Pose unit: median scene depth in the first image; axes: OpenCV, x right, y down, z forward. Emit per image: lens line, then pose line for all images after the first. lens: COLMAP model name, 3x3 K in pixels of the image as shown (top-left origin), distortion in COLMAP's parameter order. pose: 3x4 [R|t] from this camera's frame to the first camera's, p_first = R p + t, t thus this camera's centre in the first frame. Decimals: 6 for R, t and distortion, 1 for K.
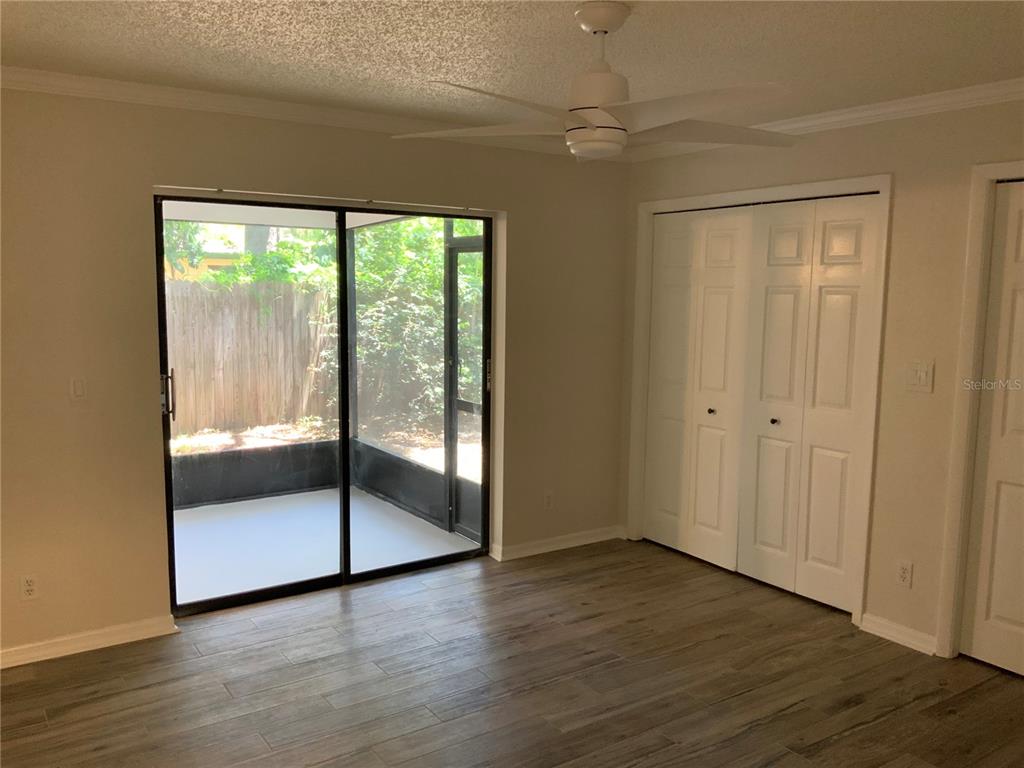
lens RADIAL K [[842.5, 0, 507.2], [0, 842.5, 386.2], [0, 0, 1]] dist [0.073242, -0.117711]
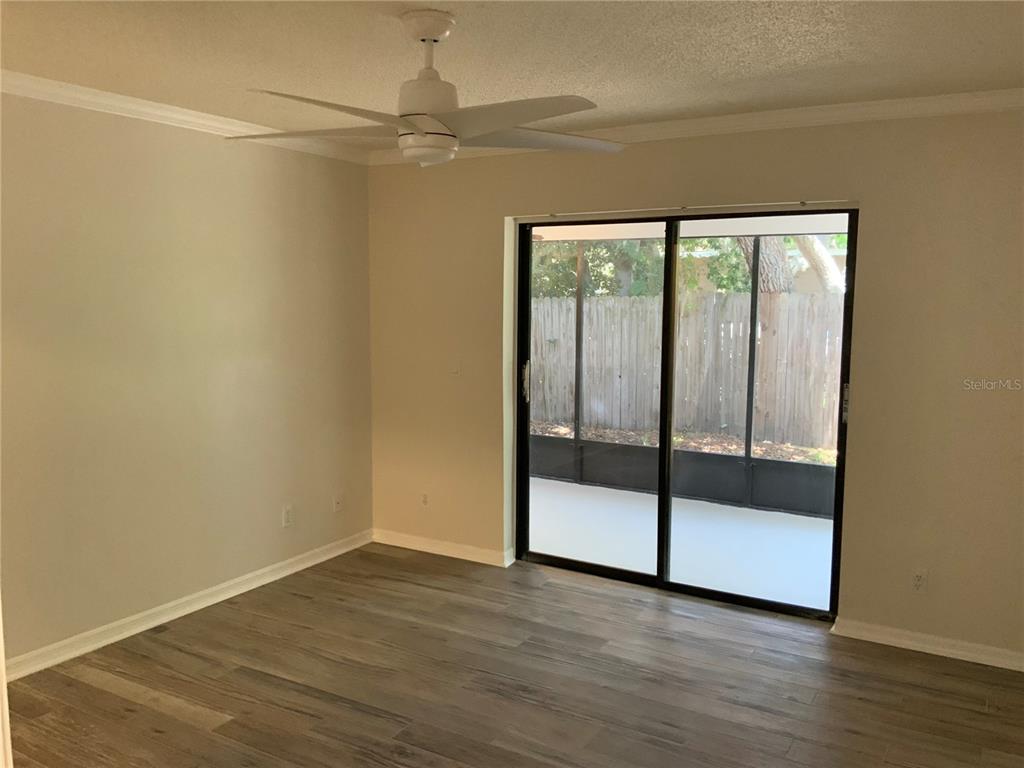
lens RADIAL K [[842.5, 0, 507.4], [0, 842.5, 379.2], [0, 0, 1]] dist [0.073242, -0.117711]
pose [[0.425400, 0.083930, -0.901105, 0.650754], [-0.111077, 0.993004, 0.040051, -0.036060], [0.898163, 0.083055, 0.431747, 0.395772]]
